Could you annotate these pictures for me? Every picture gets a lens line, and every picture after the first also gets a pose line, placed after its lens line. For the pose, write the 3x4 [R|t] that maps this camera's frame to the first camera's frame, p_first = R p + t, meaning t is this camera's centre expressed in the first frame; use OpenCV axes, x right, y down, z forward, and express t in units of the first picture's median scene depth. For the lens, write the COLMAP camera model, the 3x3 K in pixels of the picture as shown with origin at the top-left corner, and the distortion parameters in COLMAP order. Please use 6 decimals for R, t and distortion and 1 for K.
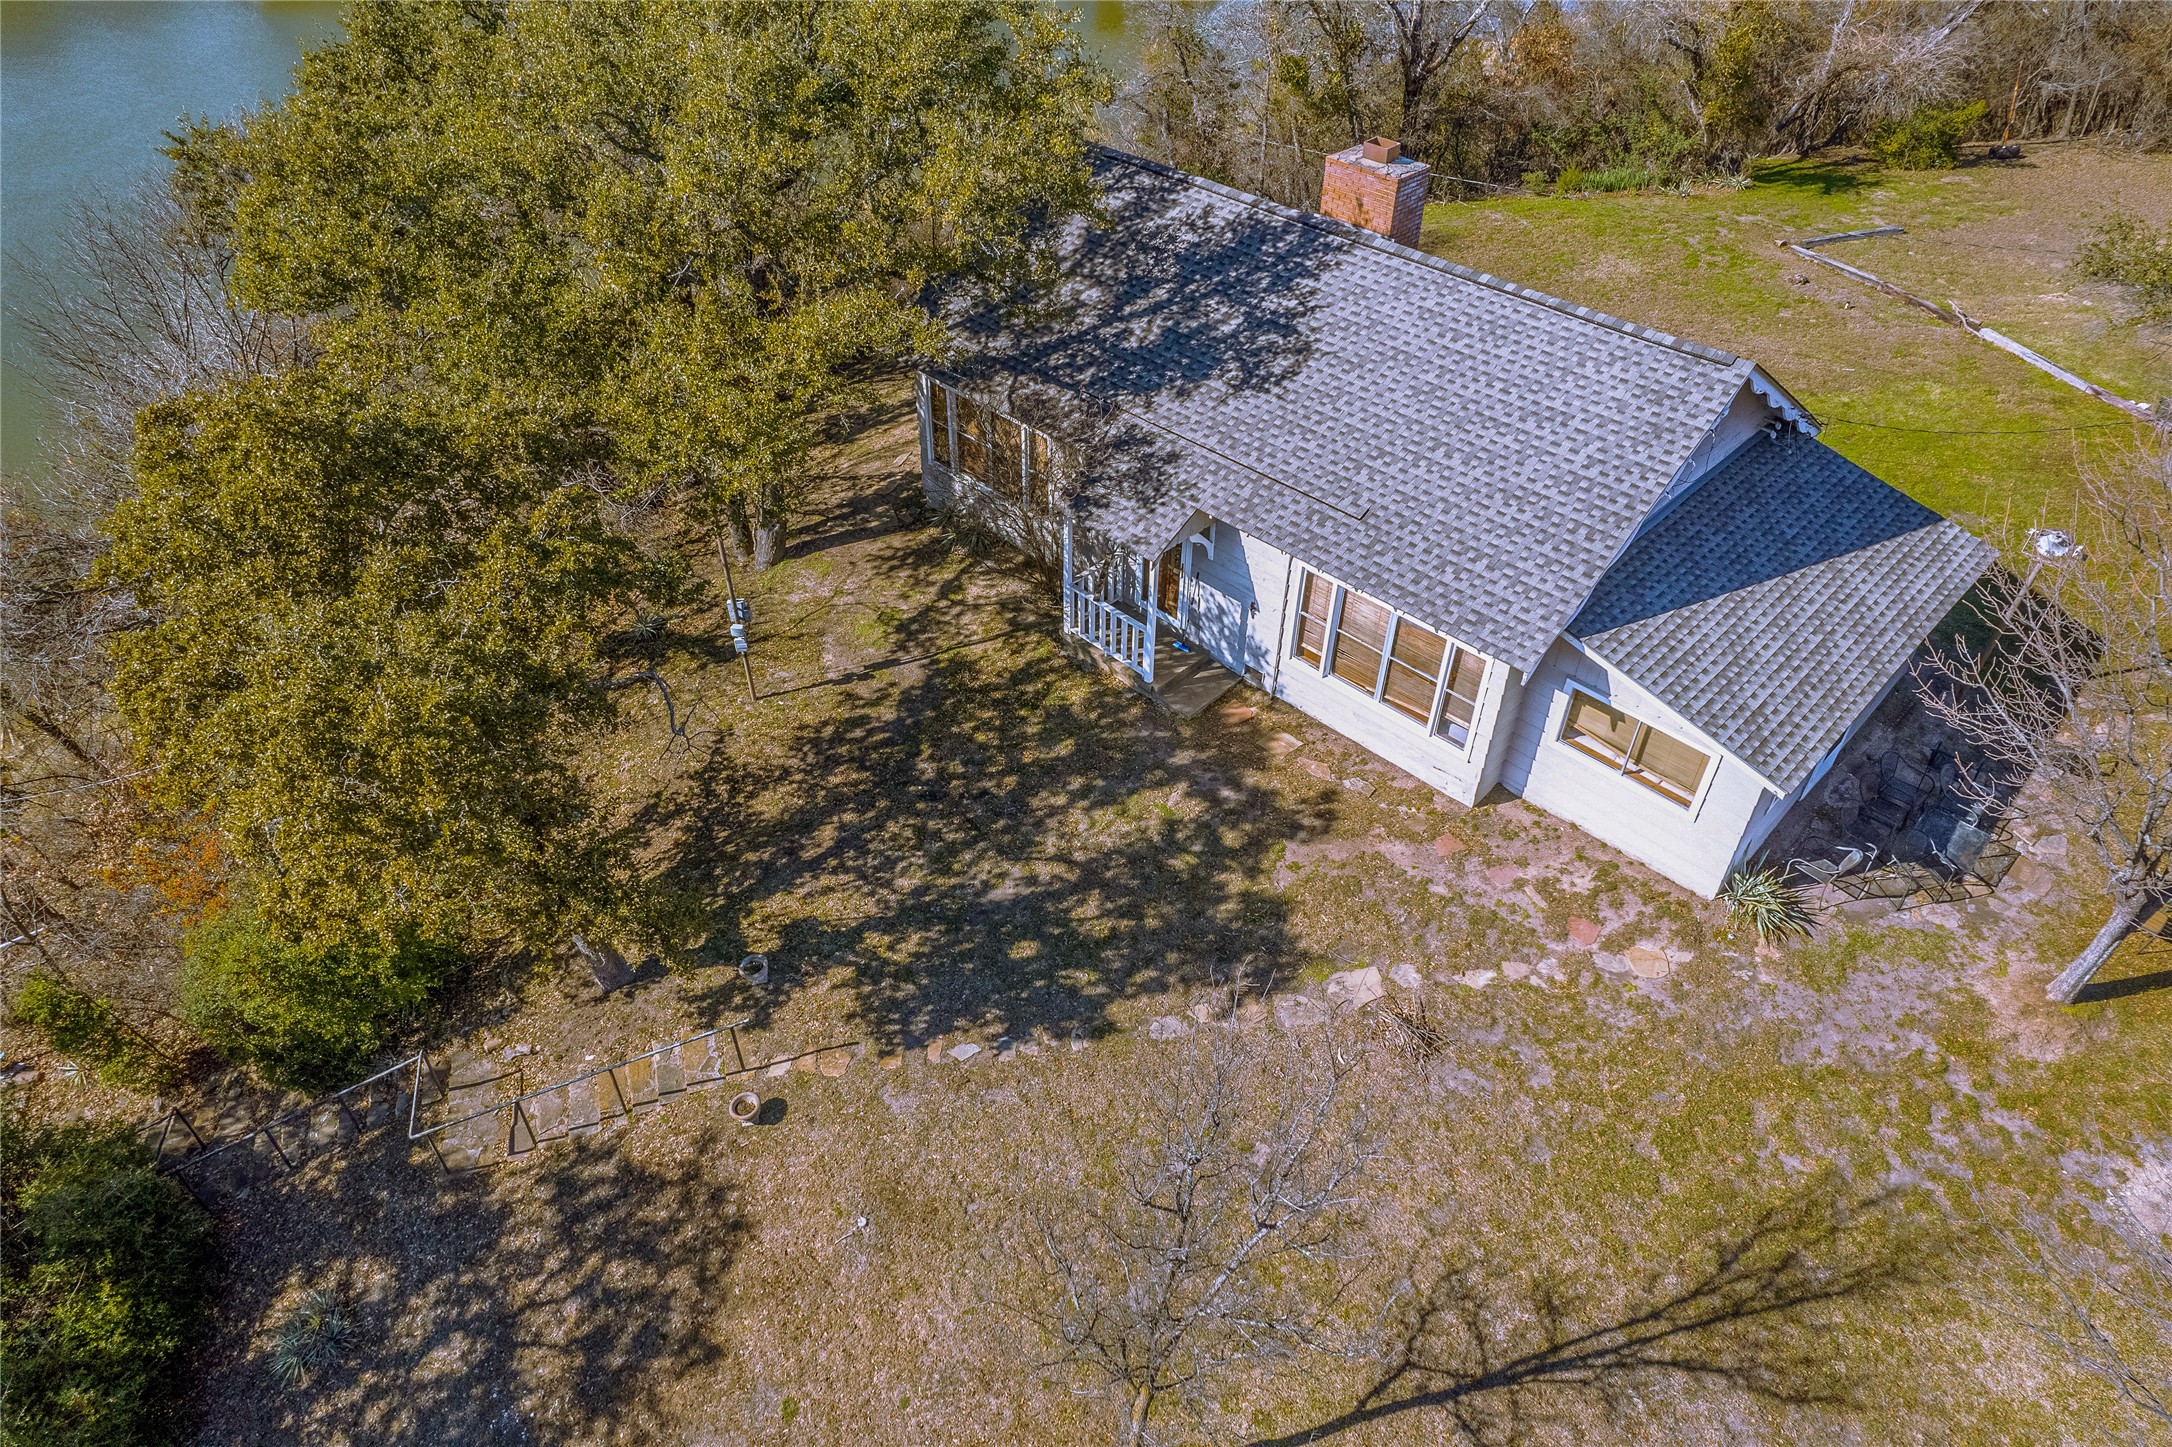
lens RADIAL K [[1399.8, 0, 1055.5], [0, 1399.8, 735.2], [0, 0, 1]] dist [-0.076346, 0.077922]
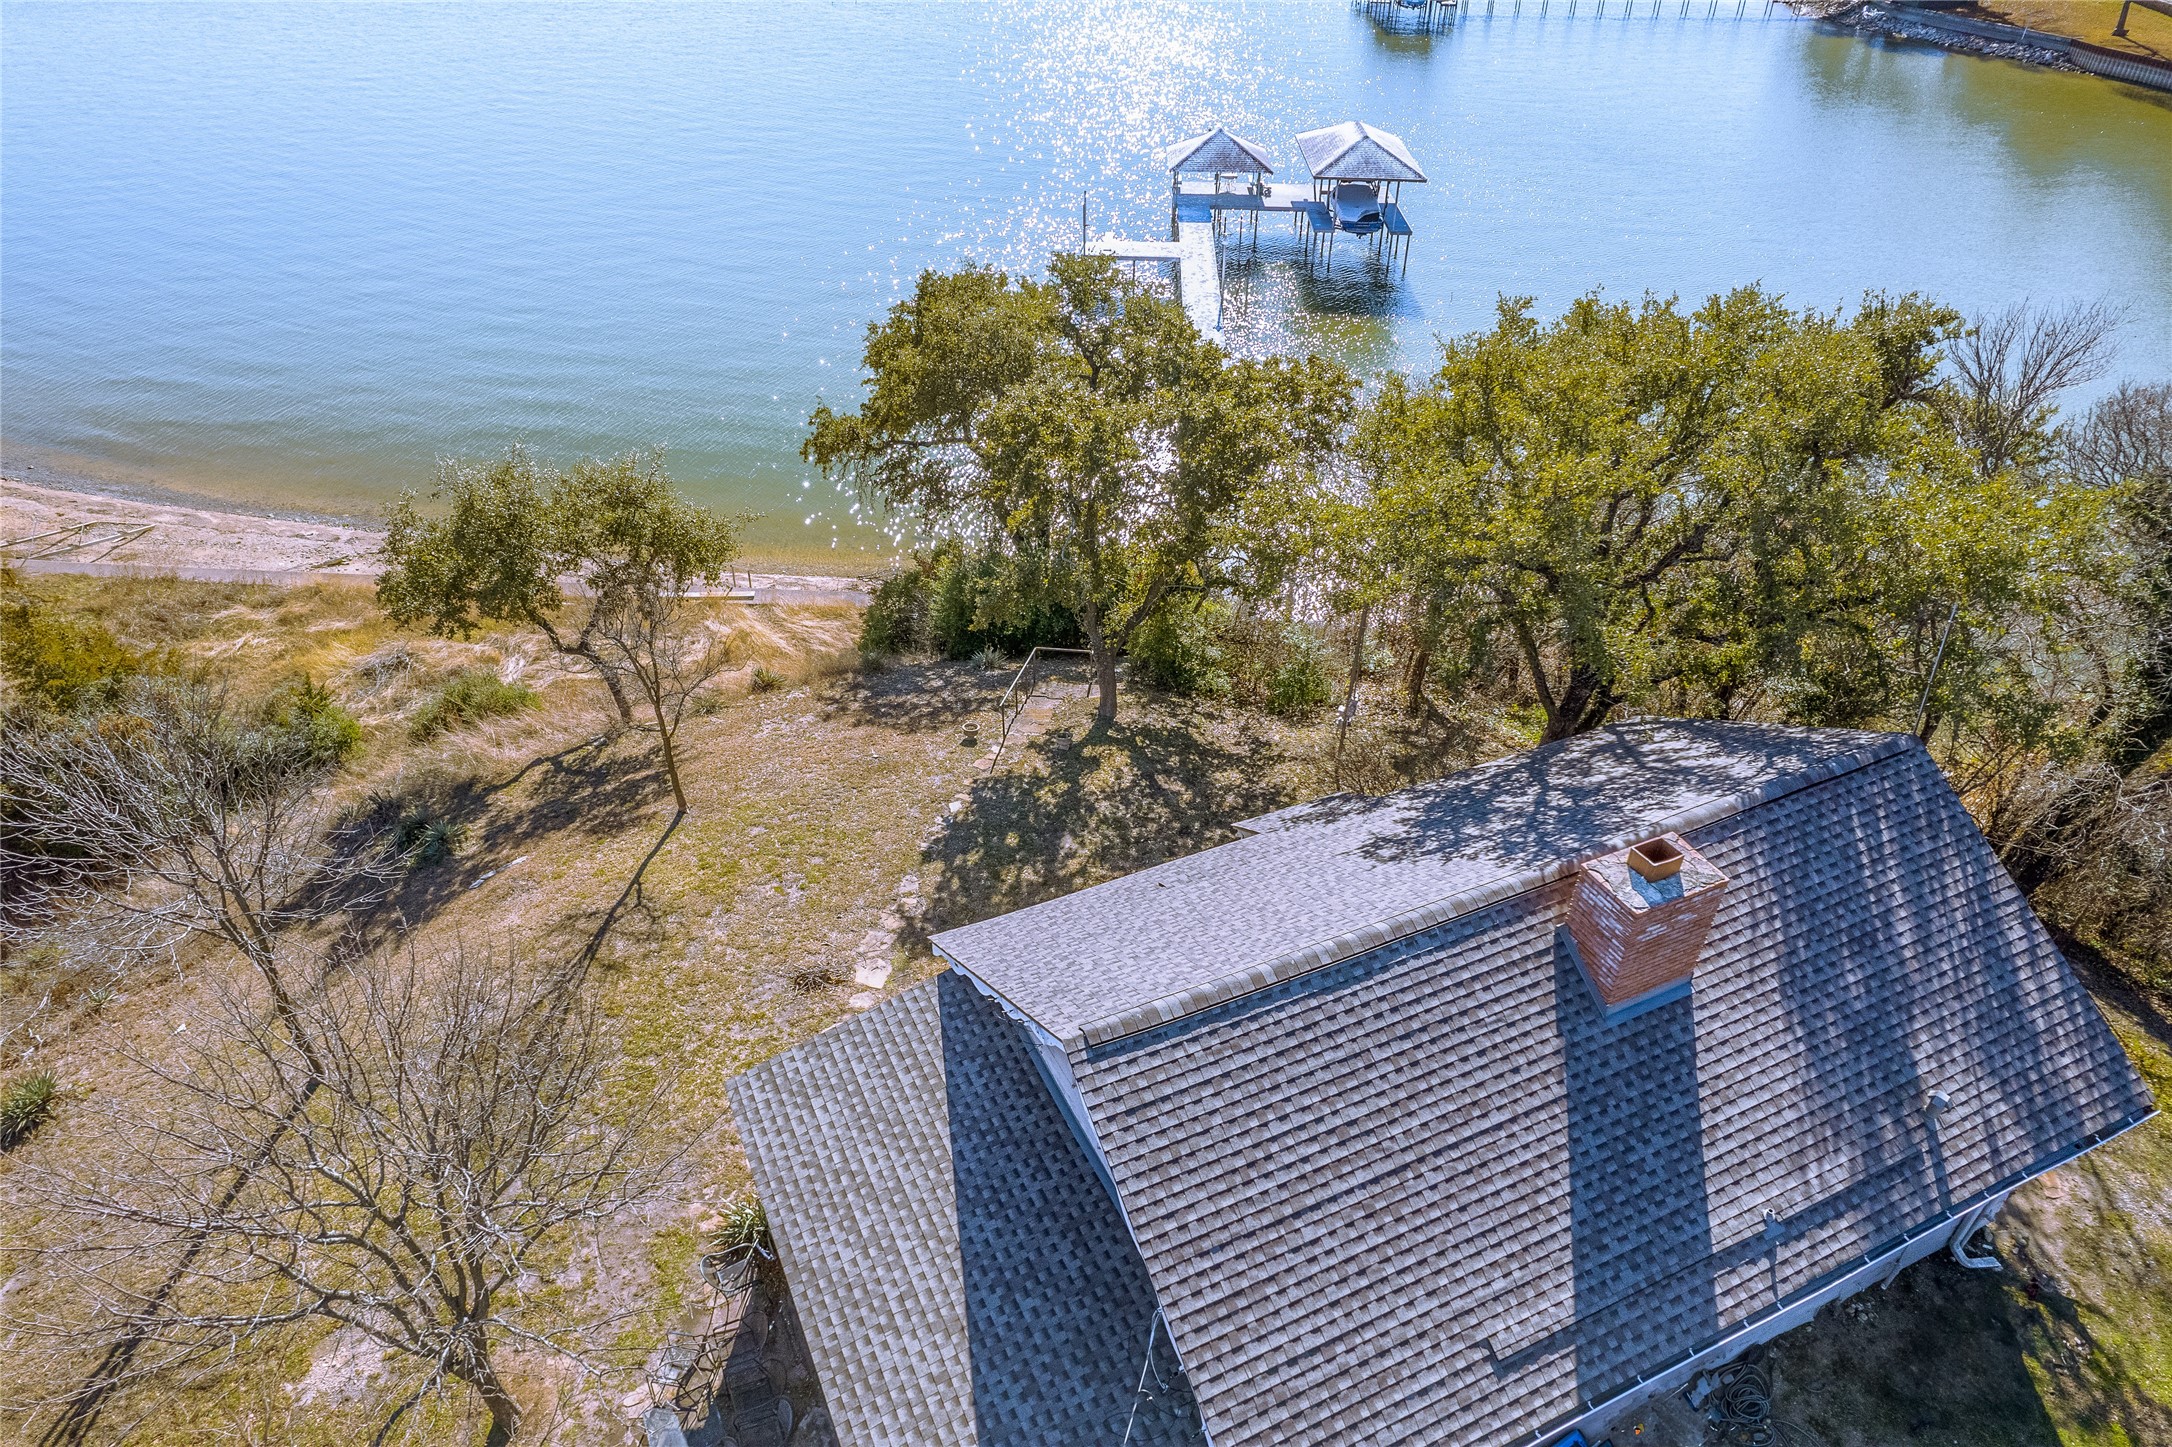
lens RADIAL K [[1399.8, 0, 1055.5], [0, 1399.8, 735.2], [0, 0, 1]] dist [-0.076346, 0.077922]
pose [[-0.357883, 0.543604, -0.759220, 0.995359], [-0.615279, 0.474319, 0.629645, -0.830257], [0.702390, 0.692471, 0.164717, 0.724282]]
